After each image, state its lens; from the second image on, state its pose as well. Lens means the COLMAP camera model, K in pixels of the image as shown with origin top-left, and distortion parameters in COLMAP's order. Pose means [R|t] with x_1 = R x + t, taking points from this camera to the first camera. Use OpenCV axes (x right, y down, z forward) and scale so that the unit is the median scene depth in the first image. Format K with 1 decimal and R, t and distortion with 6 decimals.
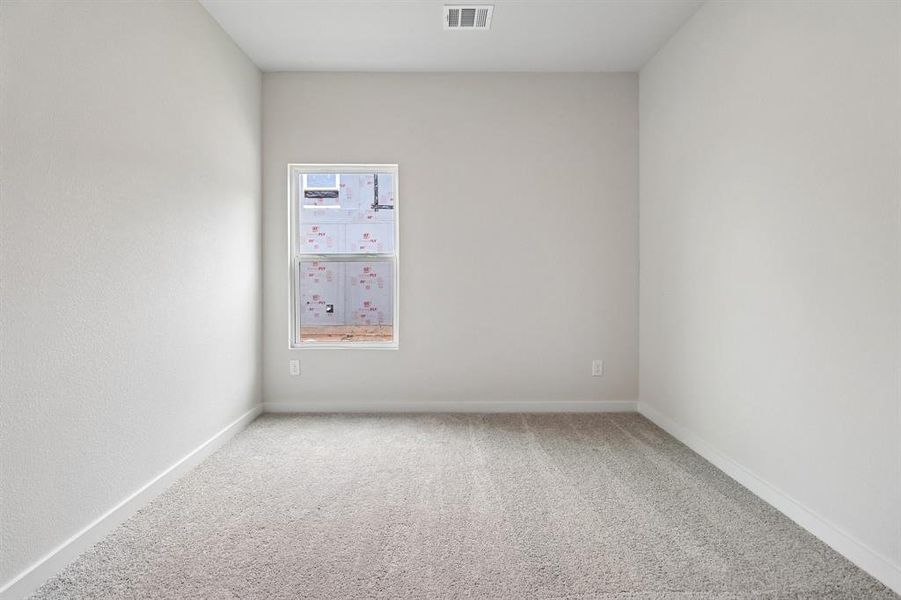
lens RADIAL K [[425.3, 0, 423.2], [0, 425.3, 280.8], [0, 0, 1]] dist [0.001035, -0.010334]
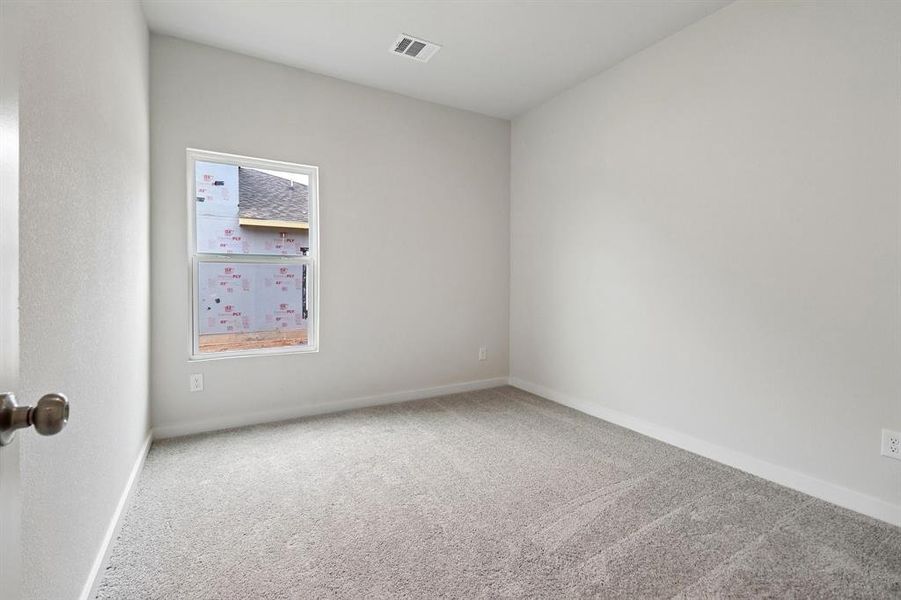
lens RADIAL K [[425.3, 0, 447.3], [0, 425.3, 283.2], [0, 0, 1]] dist [0.001035, -0.010334]
pose [[0.864753, -0.001676, 0.502195, -0.343707], [0.001984, 0.999998, -0.000079, 0.002871], [-0.502194, 0.001065, 0.864754, -0.016075]]
